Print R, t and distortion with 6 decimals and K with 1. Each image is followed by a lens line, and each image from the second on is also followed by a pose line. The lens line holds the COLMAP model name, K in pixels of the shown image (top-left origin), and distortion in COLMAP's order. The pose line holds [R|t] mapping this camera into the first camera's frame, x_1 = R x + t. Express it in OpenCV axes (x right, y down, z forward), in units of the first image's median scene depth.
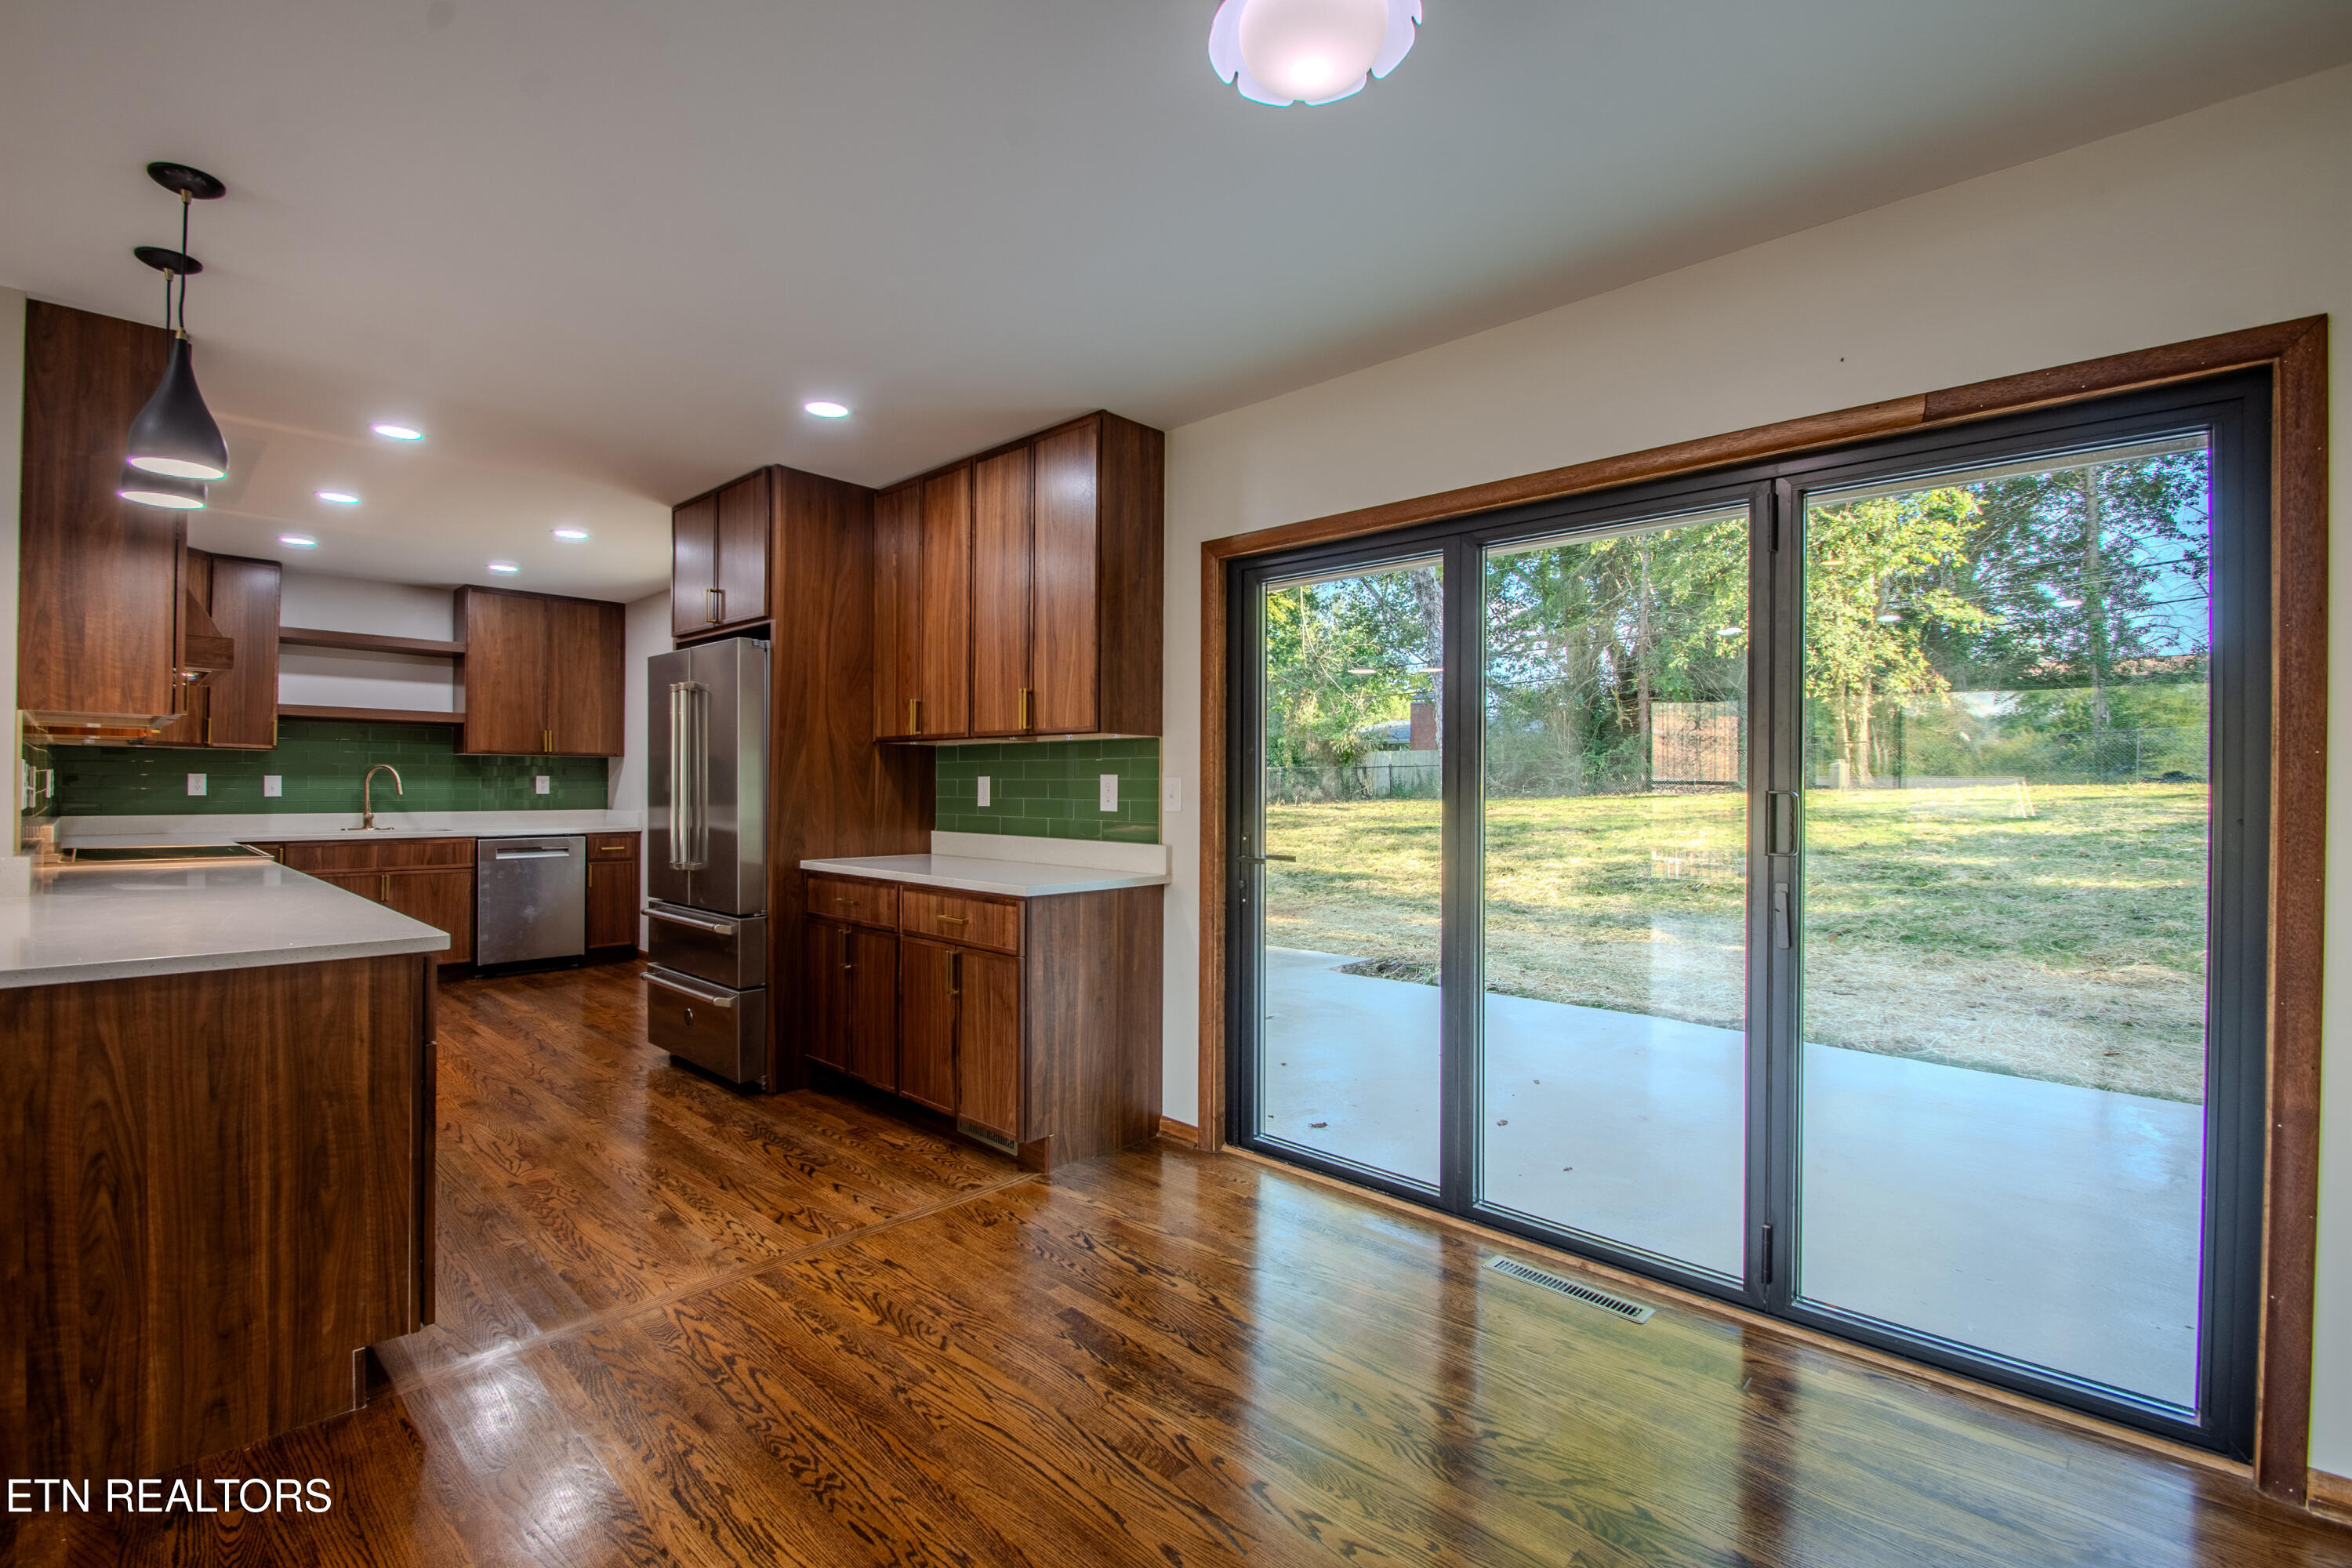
lens RADIAL K [[1036.3, 0, 1155.3], [0, 1036.3, 783.5], [0, 0, 1]] dist [0.002742, -0.011993]
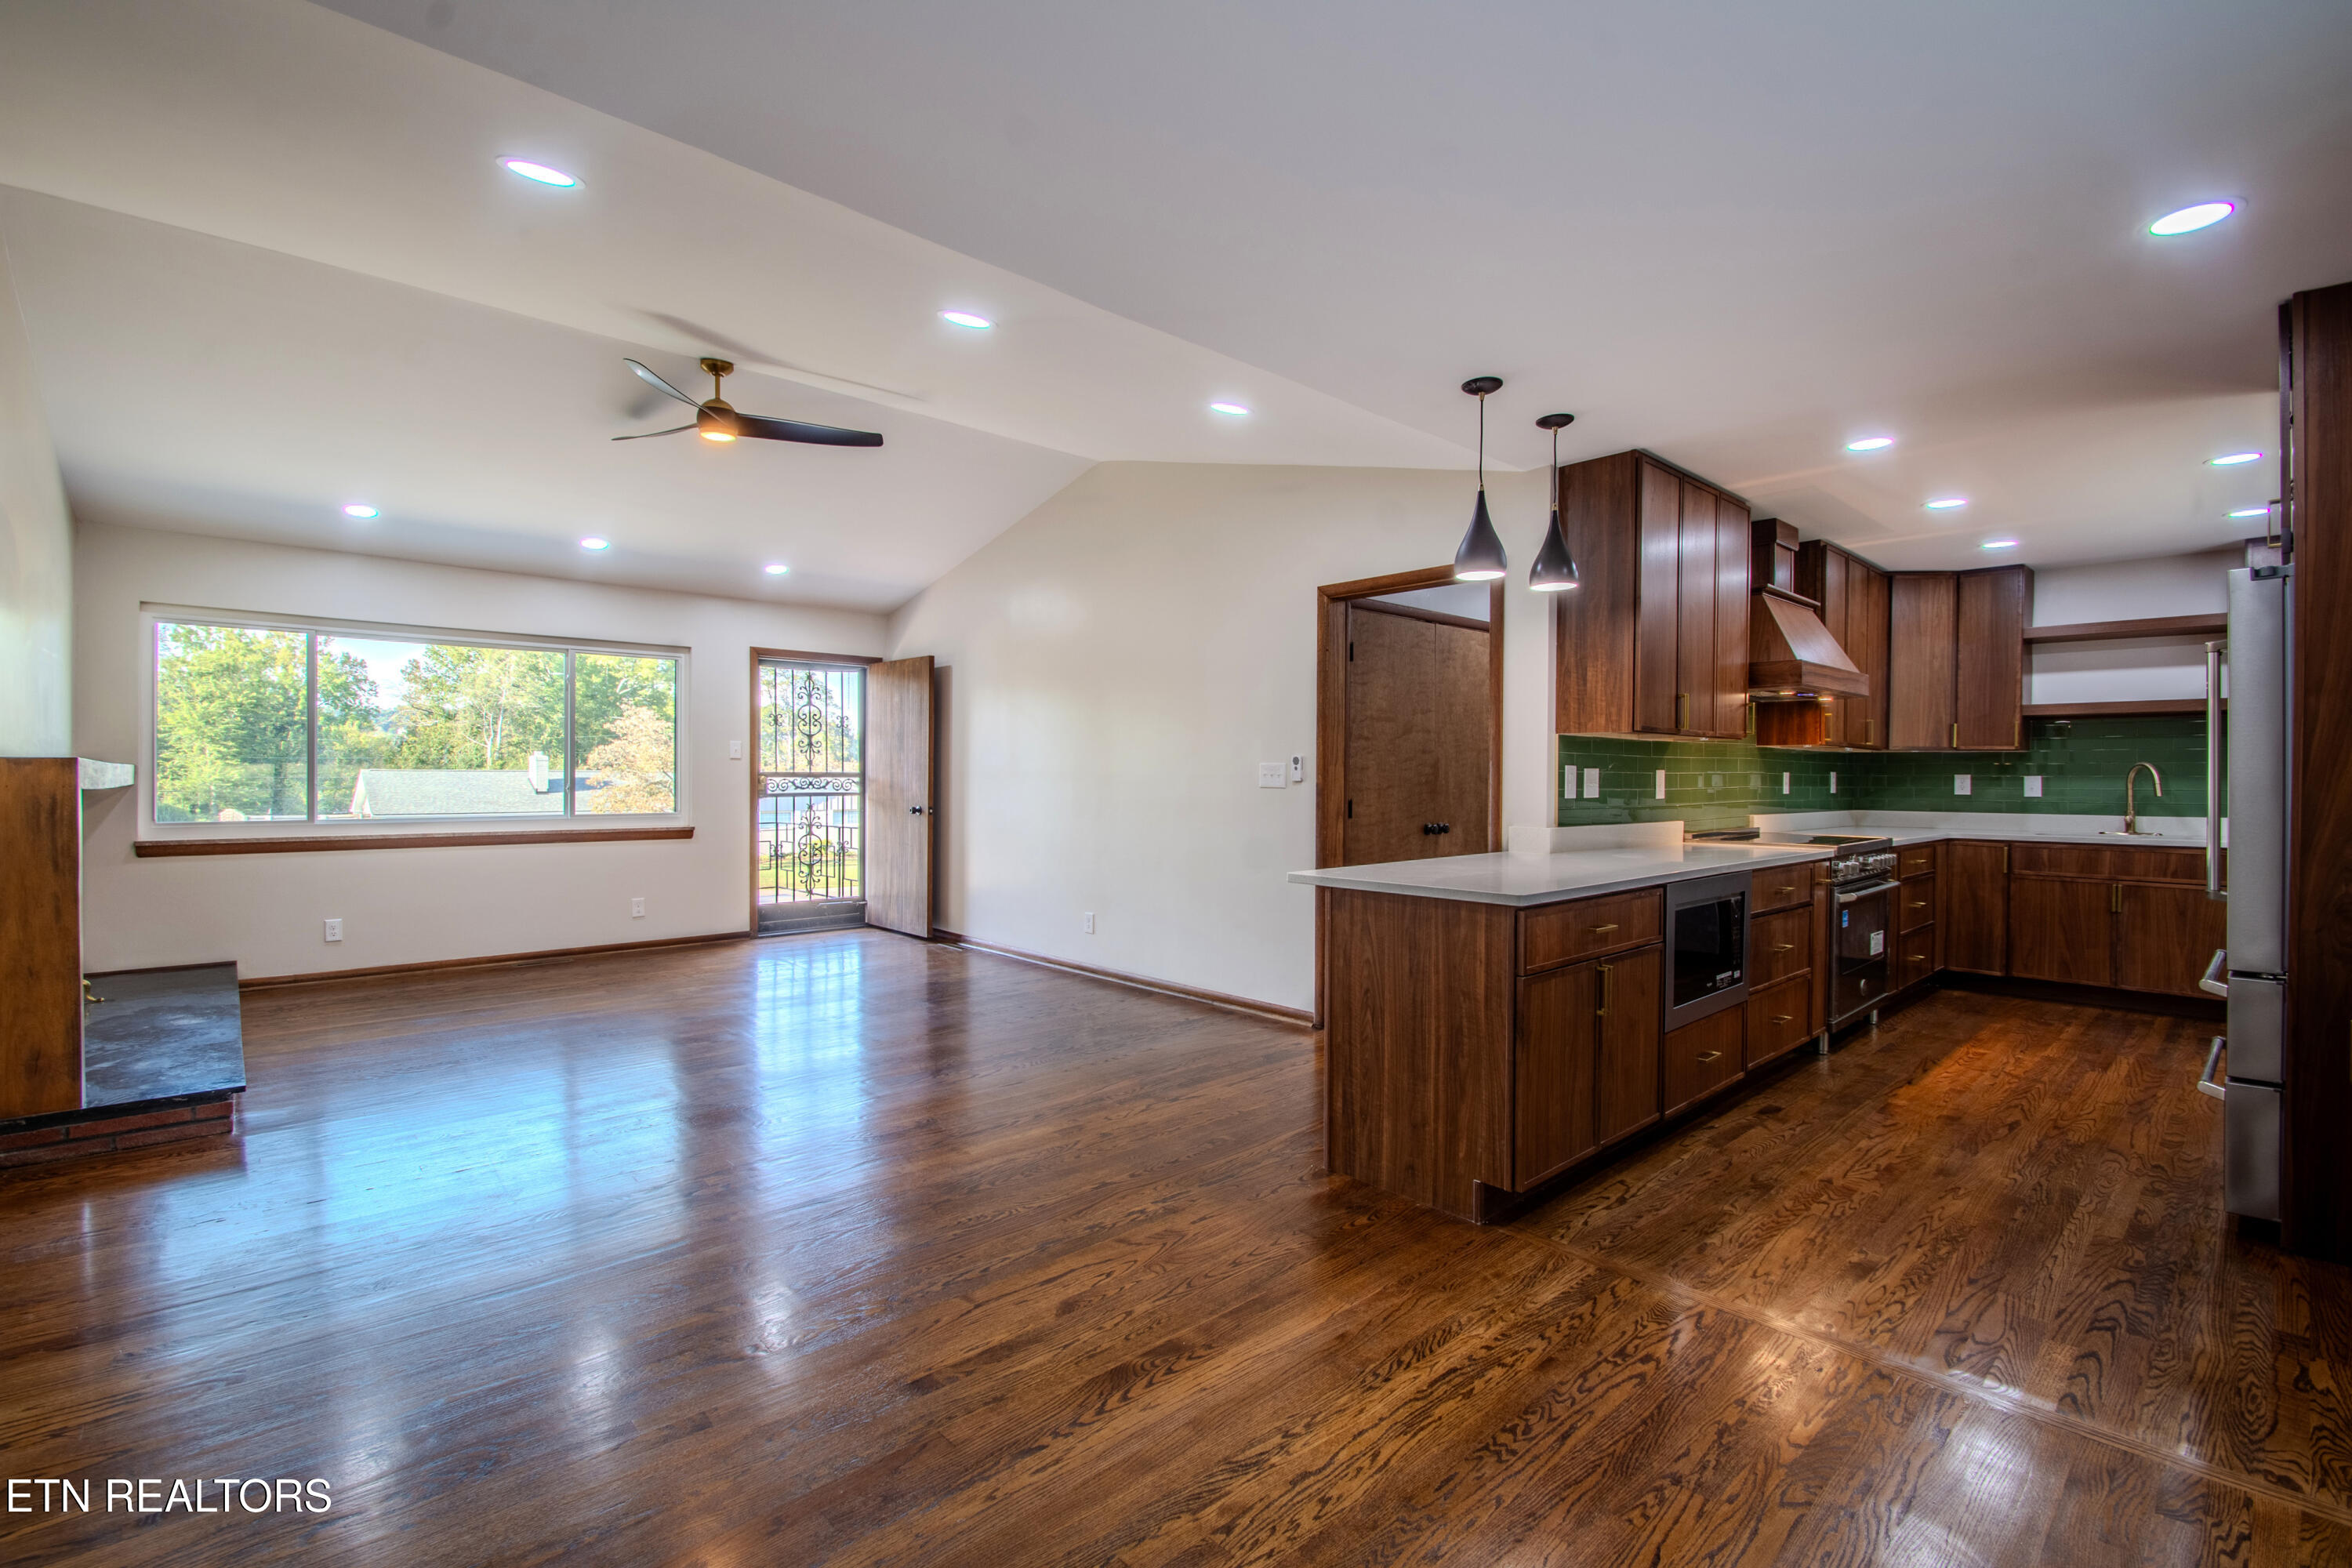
lens RADIAL K [[1036.3, 0, 1142.2], [0, 1036.3, 784.0], [0, 0, 1]] dist [0.002742, -0.011993]
pose [[-0.081062, -0.001084, -0.996708, 0.369902], [-0.002856, 0.999996, -0.000856, 0.005436], [0.996705, 0.002777, -0.081065, 0.359280]]
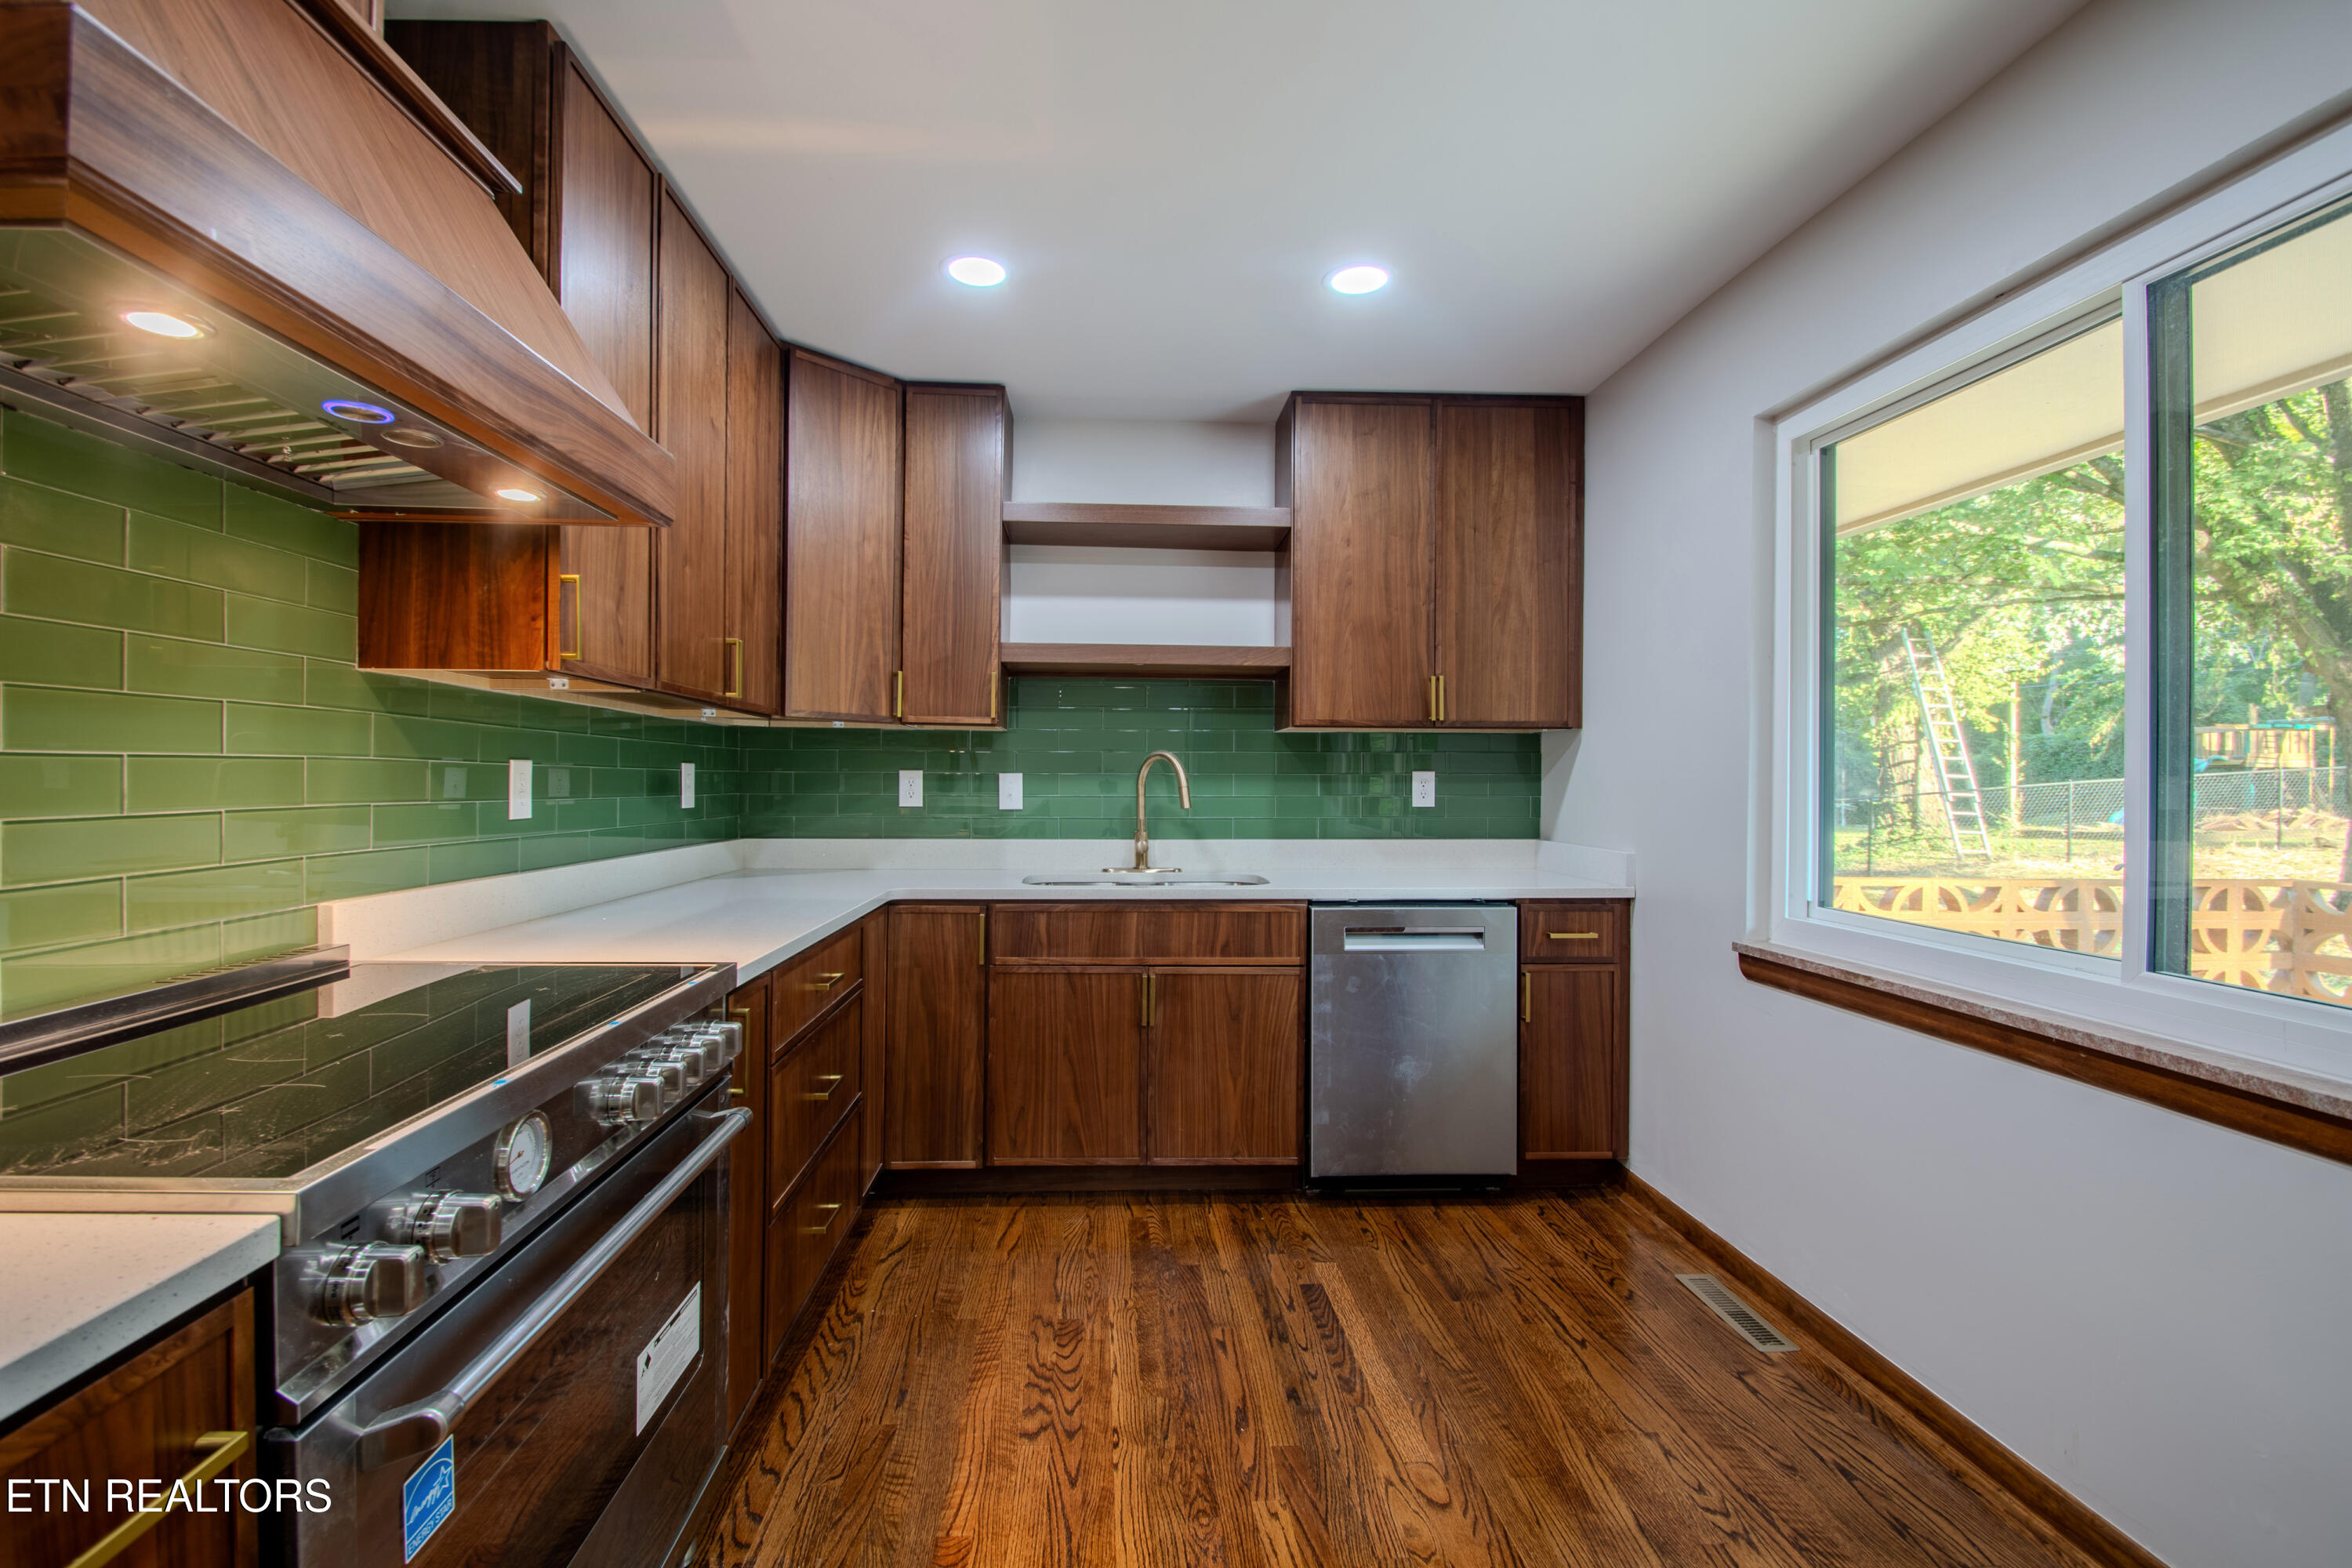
lens RADIAL K [[1036.3, 0, 1156.9], [0, 1036.3, 780.4], [0, 0, 1]] dist [0.002742, -0.011993]
pose [[0.733991, -0.002554, -0.679154, -0.670133], [0.001307, 0.999996, -0.002348, -0.004056], [0.679158, 0.000836, 0.733992, 1.053615]]
